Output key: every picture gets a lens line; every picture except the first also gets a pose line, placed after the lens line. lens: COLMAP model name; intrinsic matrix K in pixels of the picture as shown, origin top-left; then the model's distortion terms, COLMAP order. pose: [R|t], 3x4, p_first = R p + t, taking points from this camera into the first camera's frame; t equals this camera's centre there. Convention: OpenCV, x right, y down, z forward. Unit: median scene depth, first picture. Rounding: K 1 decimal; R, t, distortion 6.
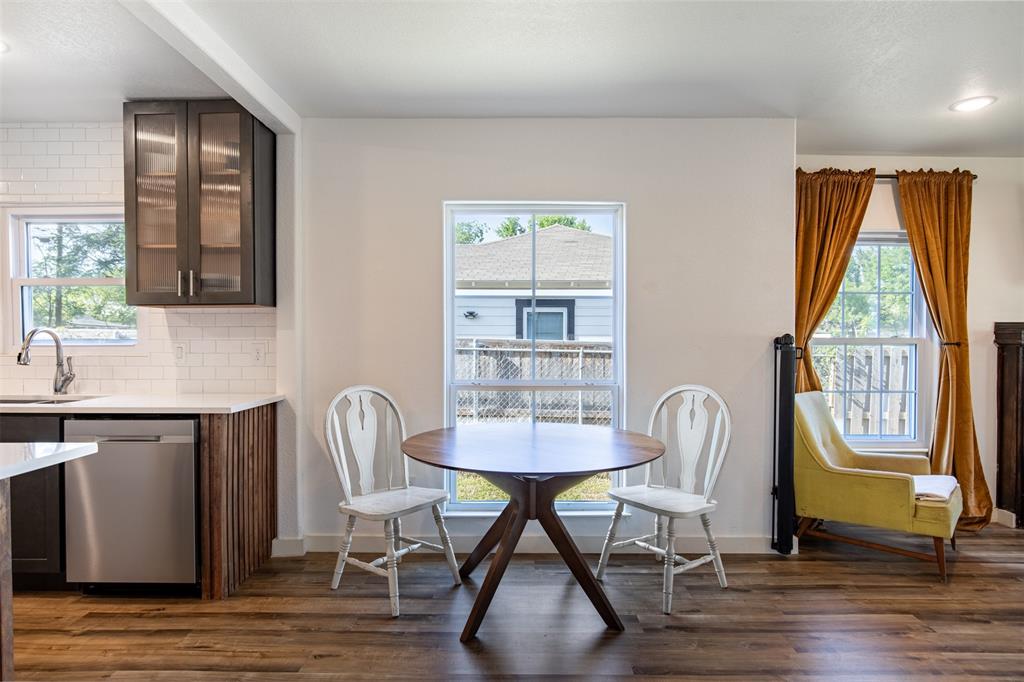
lens RADIAL K [[564.6, 0, 511.7], [0, 564.6, 342.2], [0, 0, 1]] dist [-0.020685, 0.006804]
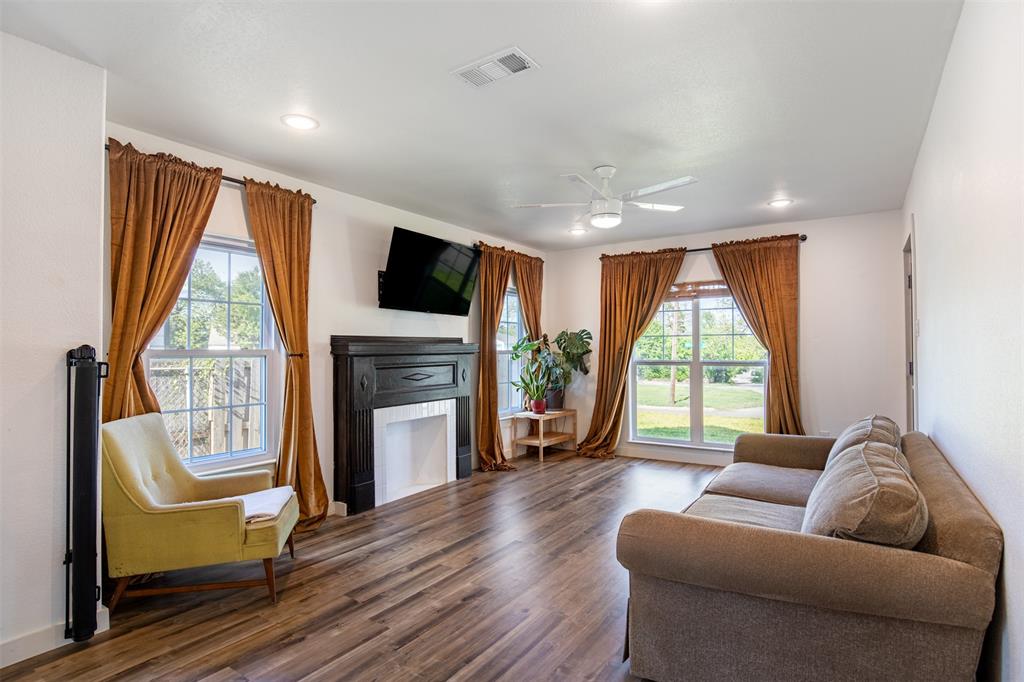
lens RADIAL K [[529.5, 0, 510.3], [0, 529.5, 344.2], [0, 0, 1]] dist [-0.017471, 0.002390]
pose [[0.554423, 0.005348, 0.832218, 0.216070], [0.010133, 0.999862, -0.013176, -0.000560], [-0.832173, 0.015738, 0.554292, 0.133428]]
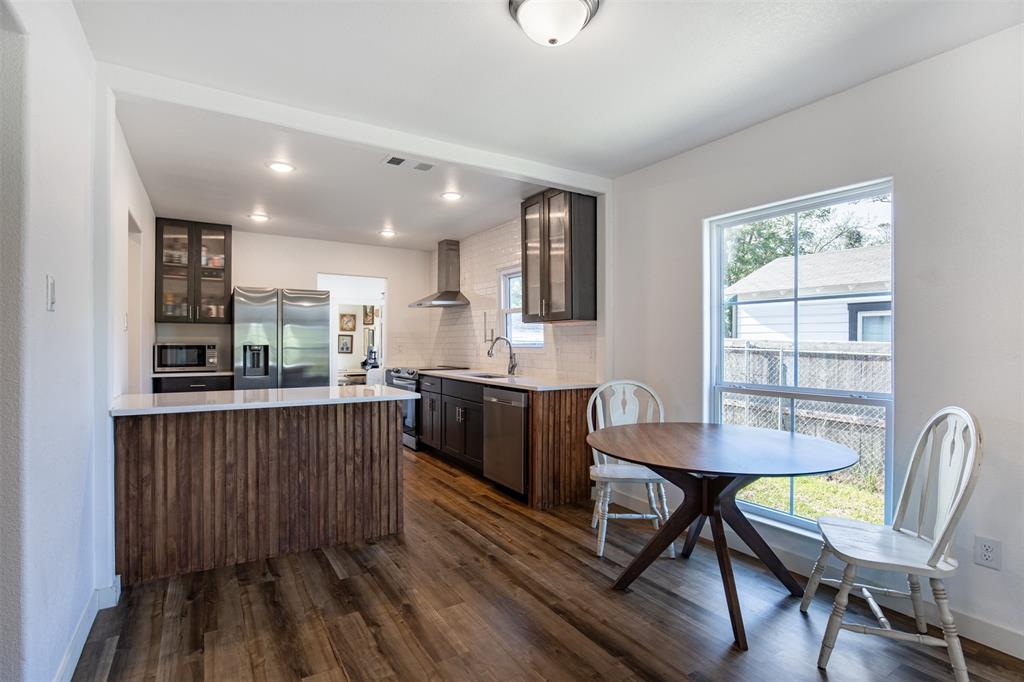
lens RADIAL K [[499.7, 0, 515.5], [0, 499.7, 342.8], [0, 0, 1]] dist [-0.028548, 0.002142]
pose [[0.538150, -0.000509, -0.842849, 0.510404], [-0.008333, 0.999948, -0.005925, 0.002054], [0.842808, 0.010212, 0.538118, 0.164462]]
